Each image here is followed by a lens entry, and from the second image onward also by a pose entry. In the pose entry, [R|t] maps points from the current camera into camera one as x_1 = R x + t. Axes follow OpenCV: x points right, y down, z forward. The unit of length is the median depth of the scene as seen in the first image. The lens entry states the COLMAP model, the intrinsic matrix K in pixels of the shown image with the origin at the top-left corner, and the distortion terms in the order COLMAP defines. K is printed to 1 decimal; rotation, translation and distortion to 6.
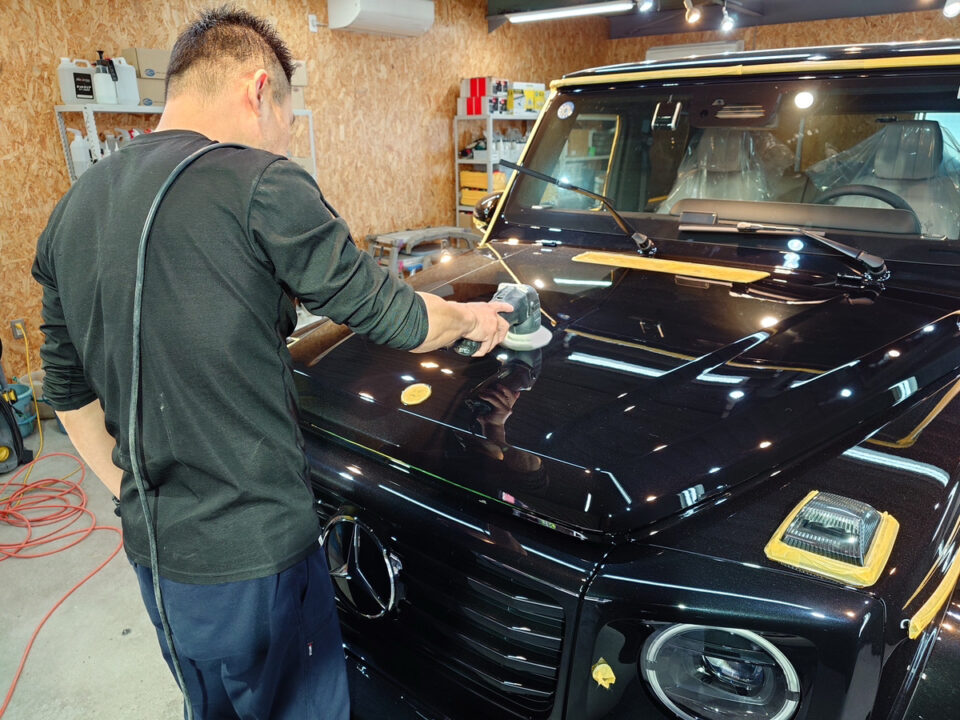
lens RADIAL K [[728.1, 0, 478.0], [0, 728.1, 361.2], [0, 0, 1]] dist [0.005333, 0.009096]
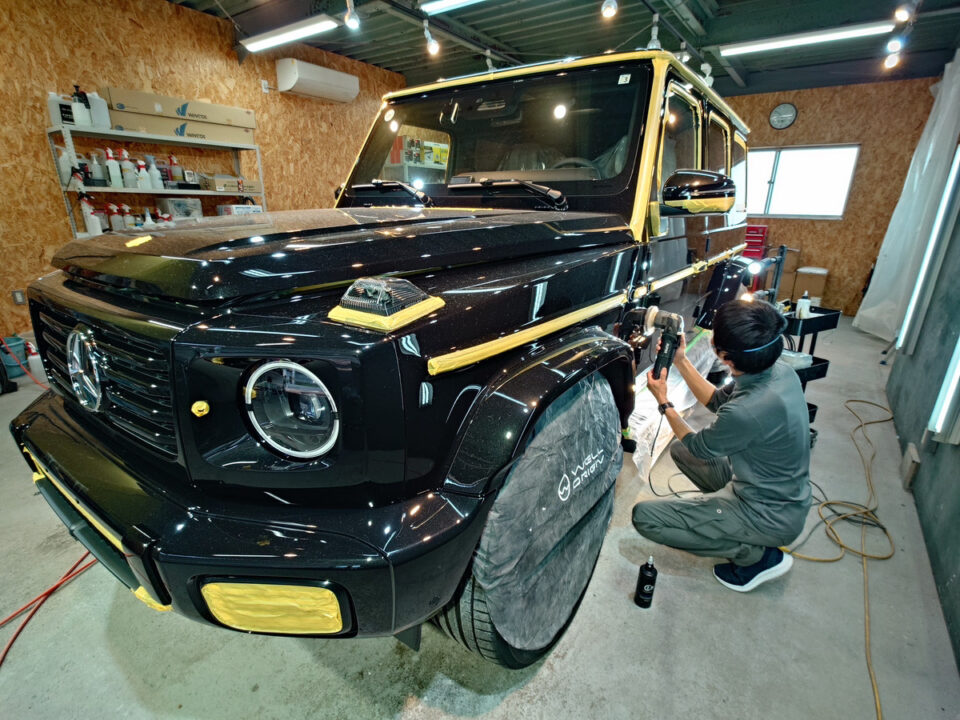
lens RADIAL K [[510.1, 0, 482.8], [0, 510.1, 358.4], [0, 0, 1]] dist [-0.001577, -0.001963]
pose [[0.996657, -0.005140, 0.081537, 0.134299], [0.005760, 0.999956, -0.007365, 0.078718], [-0.081496, 0.007810, 0.996643, 0.013484]]
